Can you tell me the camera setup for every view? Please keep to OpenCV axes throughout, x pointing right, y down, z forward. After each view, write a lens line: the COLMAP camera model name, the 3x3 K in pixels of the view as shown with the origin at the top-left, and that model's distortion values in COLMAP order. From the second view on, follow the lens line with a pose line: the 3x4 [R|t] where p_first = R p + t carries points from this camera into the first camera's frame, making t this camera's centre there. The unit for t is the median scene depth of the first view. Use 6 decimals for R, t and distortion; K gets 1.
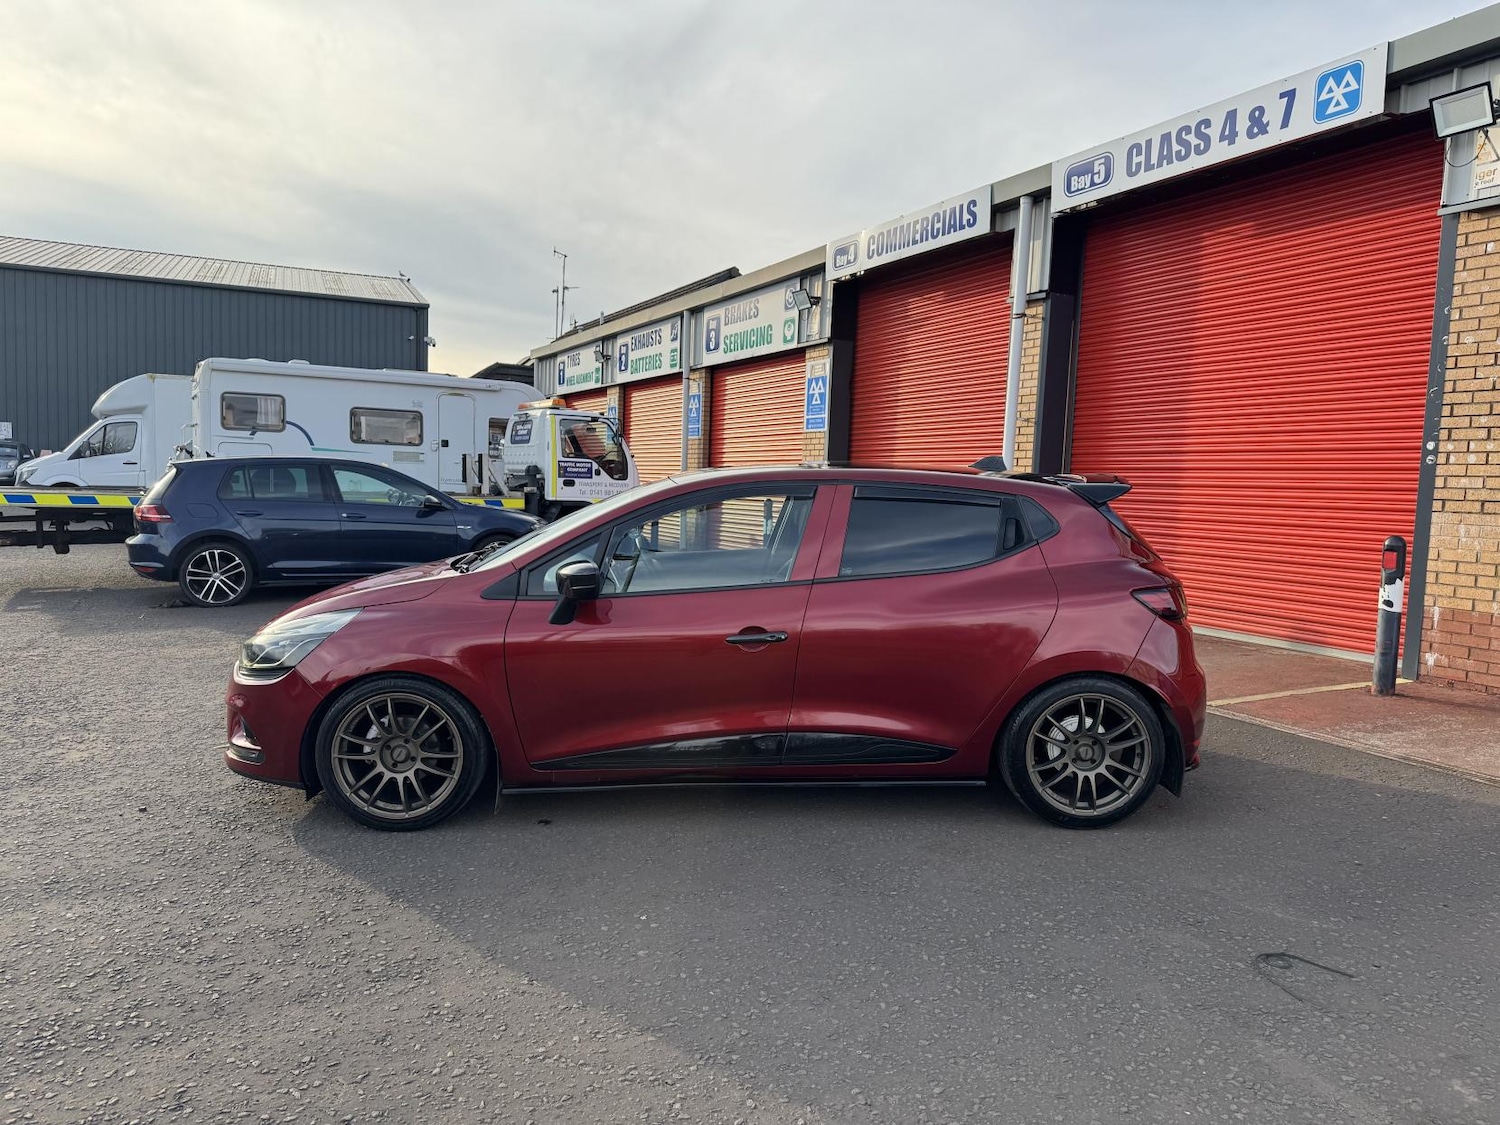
lens RADIAL K [[1046.6, 0, 753.7], [0, 1046.6, 564.2], [0, 0, 1]] dist [0.046556, -0.077171]
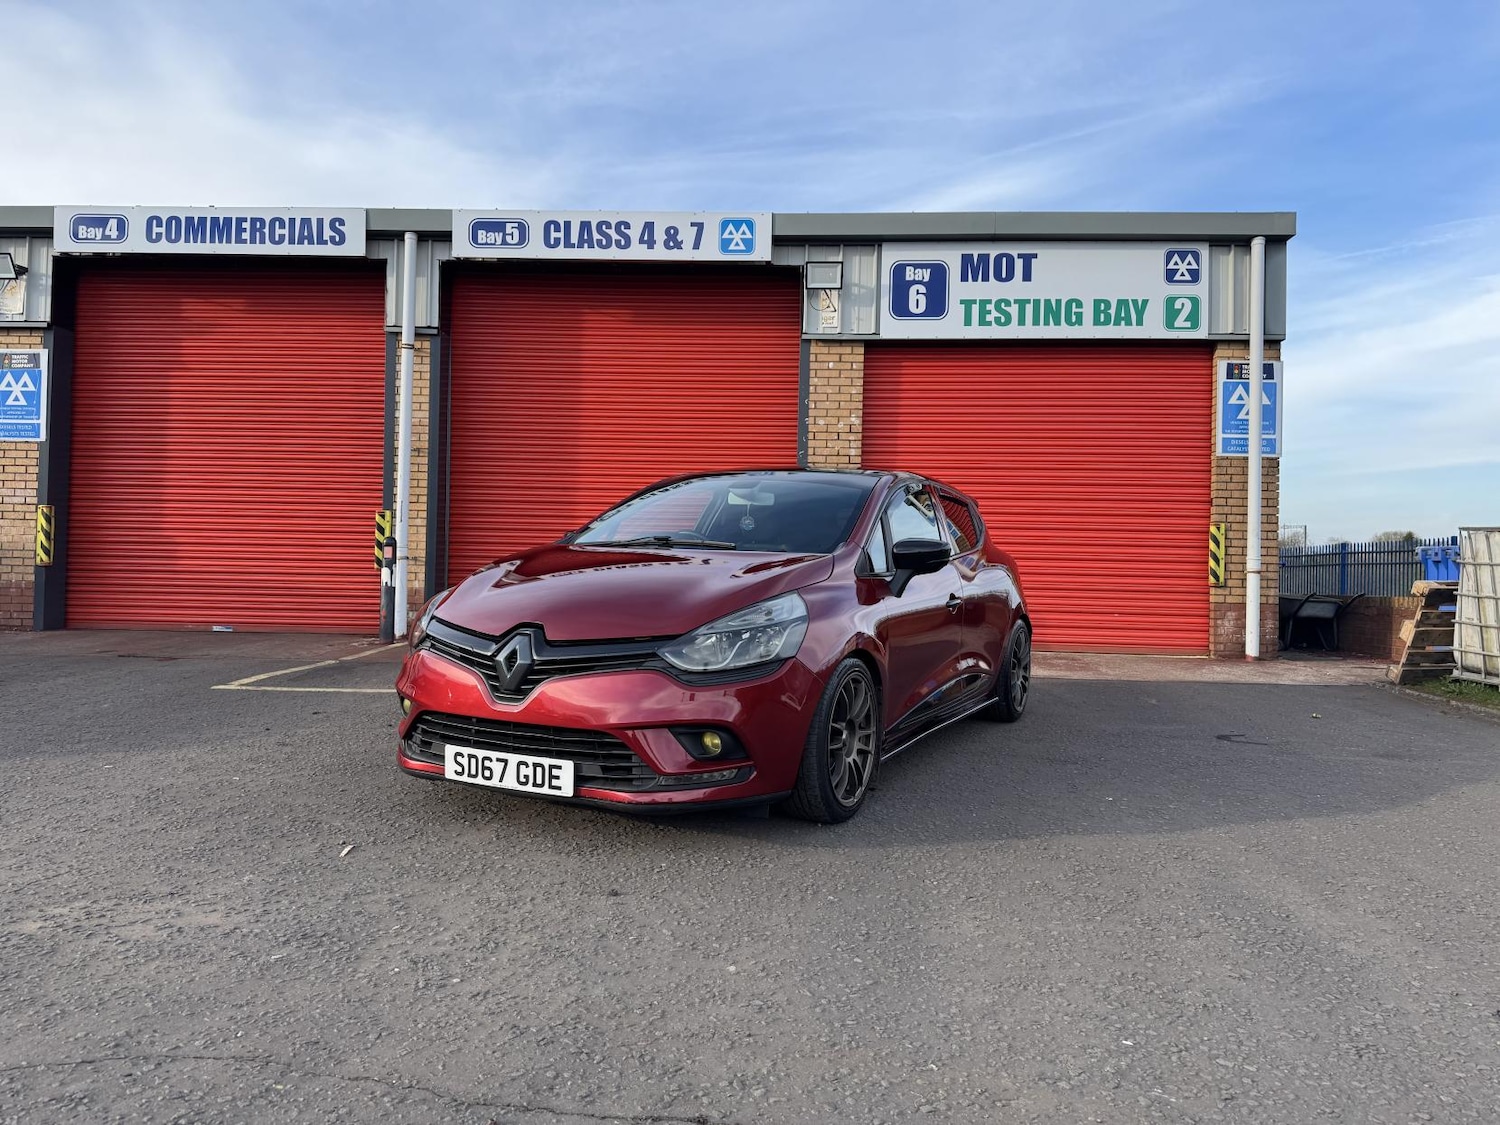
lens RADIAL K [[1054.0, 0, 744.7], [0, 1054.0, 575.1], [0, 0, 1]] dist [0.152598, -0.228015]
pose [[0.503037, -0.017909, 0.864079, -0.571401], [0.058528, 0.998196, -0.013384, 0.020911], [-0.862281, 0.057305, 0.503177, 0.247173]]
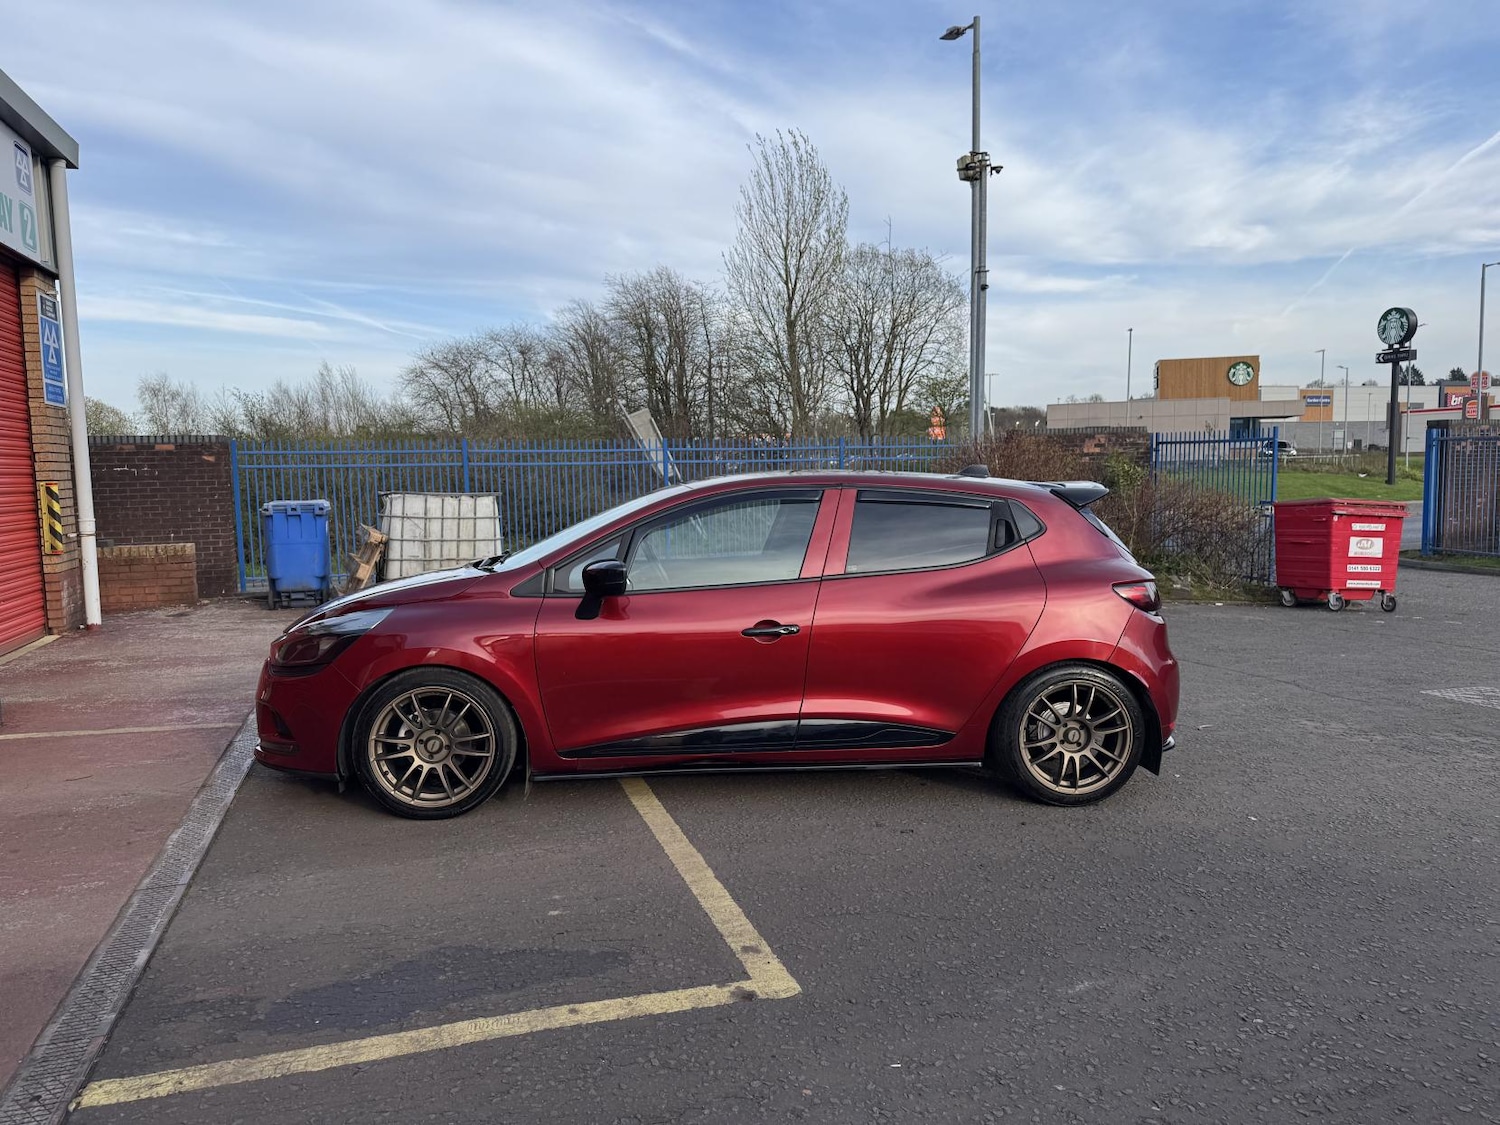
lens RADIAL K [[1071.4, 0, 751.0], [0, 1071.4, 566.5], [0, 0, 1]] dist [0.054962, -0.085756]
pose [[-0.985205, -0.028646, 0.168969, -0.122518], [0.000220, 0.985720, 0.168395, -0.117056], [-0.171380, 0.165941, -0.971130, 1.309795]]
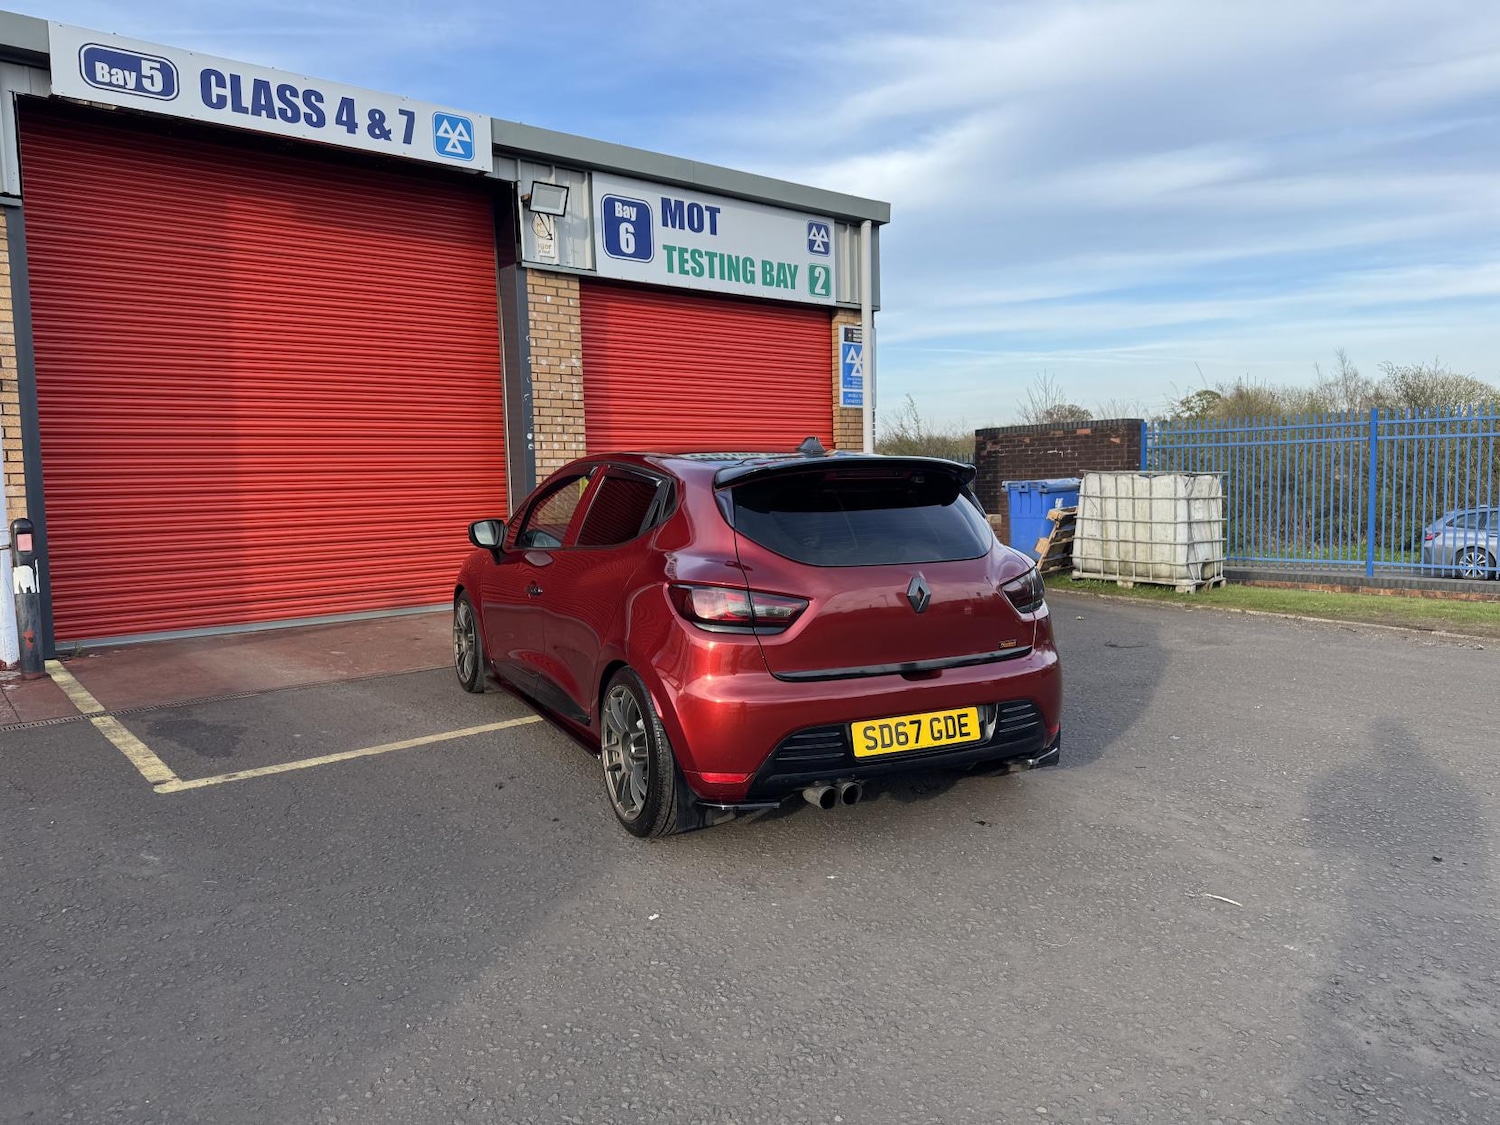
lens RADIAL K [[1048.4, 0, 753.8], [0, 1048.4, 589.6], [0, 0, 1]] dist [0.044530, -0.045379]
pose [[-0.218764, -0.128615, 0.967264, -0.626289], [0.088362, 0.984591, 0.150904, -0.077033], [-0.971769, 0.118482, -0.204029, 0.812831]]
